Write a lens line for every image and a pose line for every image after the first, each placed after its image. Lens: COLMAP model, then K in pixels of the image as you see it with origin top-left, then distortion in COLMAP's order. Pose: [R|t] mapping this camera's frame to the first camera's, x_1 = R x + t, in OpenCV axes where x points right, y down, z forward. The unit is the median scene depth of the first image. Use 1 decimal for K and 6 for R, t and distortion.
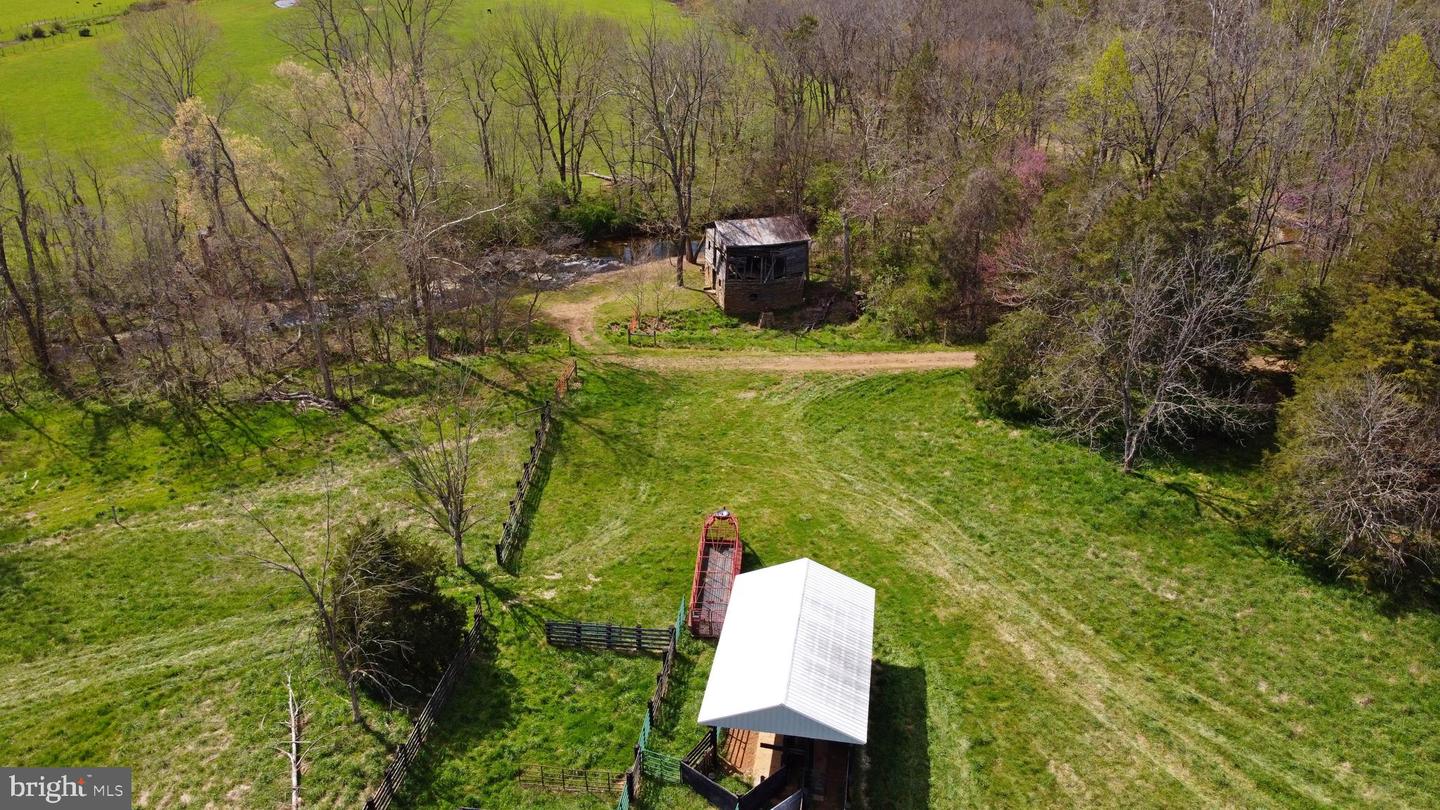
lens RADIAL K [[1098.3, 0, 710.0], [0, 1098.3, 407.4], [0, 0, 1]] dist [-0.005011, -0.011961]
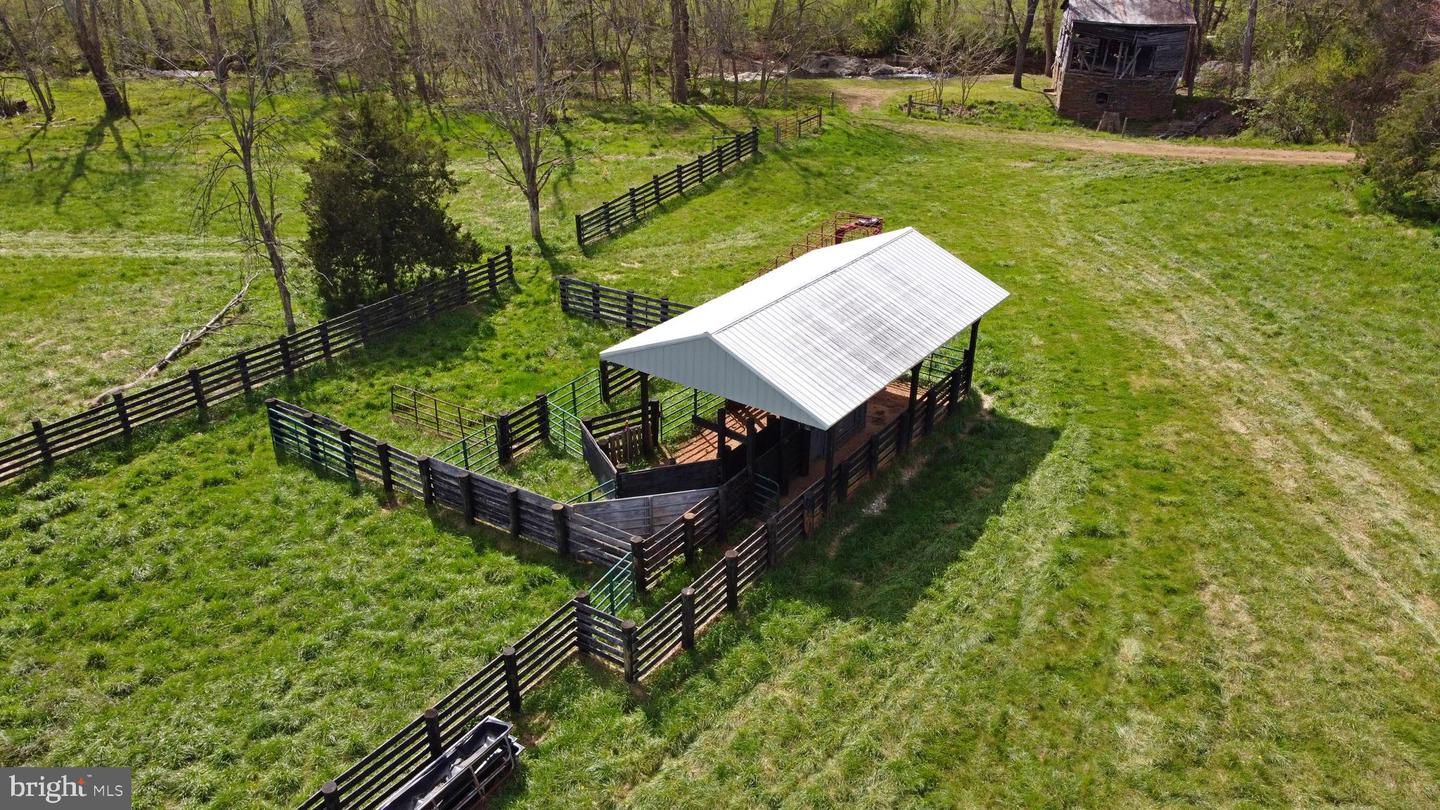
lens RADIAL K [[1098.3, 0, 710.0], [0, 1098.3, 407.4], [0, 0, 1]] dist [-0.005011, -0.011961]
pose [[0.899990, 0.193595, -0.390563, 0.170711], [-0.187708, 0.980761, 0.053601, 0.154026], [0.393426, 0.025071, 0.919014, 0.252387]]
